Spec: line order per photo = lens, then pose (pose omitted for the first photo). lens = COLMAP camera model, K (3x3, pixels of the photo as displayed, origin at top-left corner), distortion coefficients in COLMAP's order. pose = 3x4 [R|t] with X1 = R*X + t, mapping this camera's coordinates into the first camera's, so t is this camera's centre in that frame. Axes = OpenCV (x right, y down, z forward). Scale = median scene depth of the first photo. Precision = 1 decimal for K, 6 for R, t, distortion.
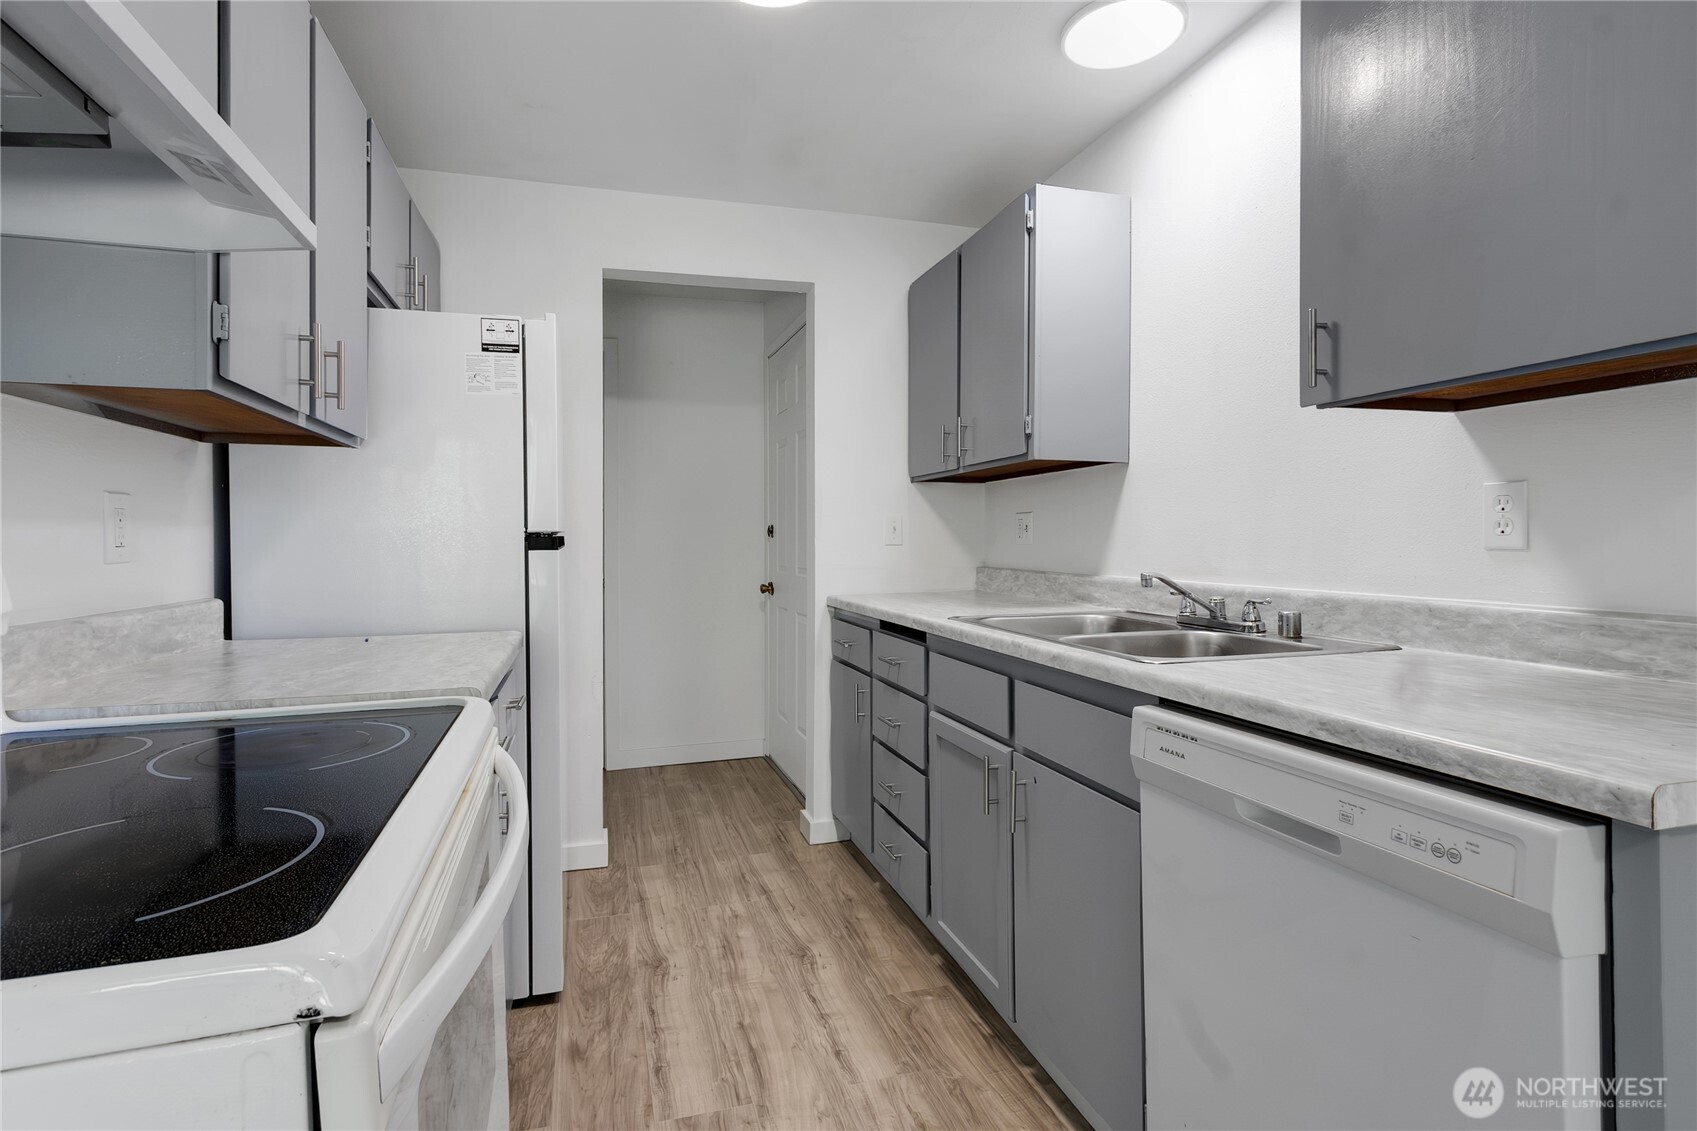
lens RADIAL K [[861.0, 0, 848.5], [0, 861.0, 565.5], [0, 0, 1]] dist [0.003549, -0.000204]
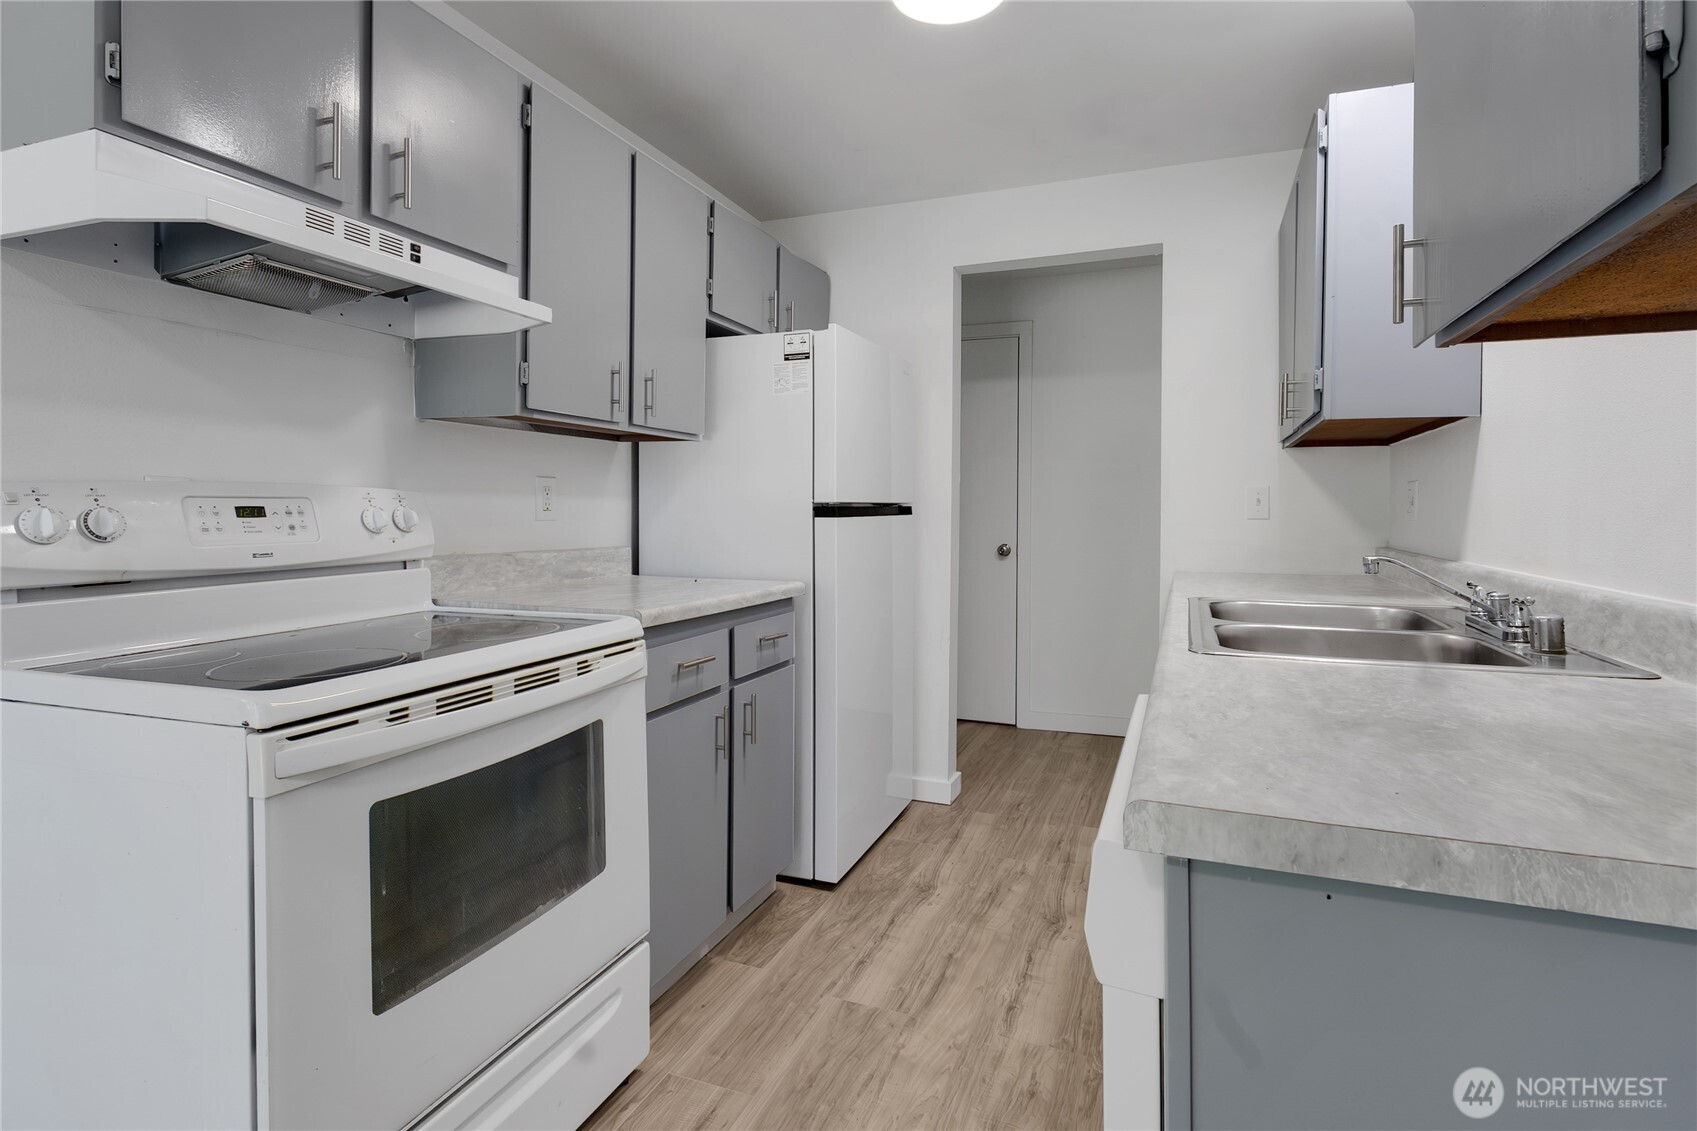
lens RADIAL K [[866.7, 0, 845.4], [0, 866.7, 533.5], [0, 0, 1]] dist [-0.014897, 0.001710]
pose [[0.782574, 0.026124, -0.622010, 0.434973], [-0.029057, 0.999563, 0.005423, -0.002717], [0.621880, 0.013830, 0.782991, 0.055748]]
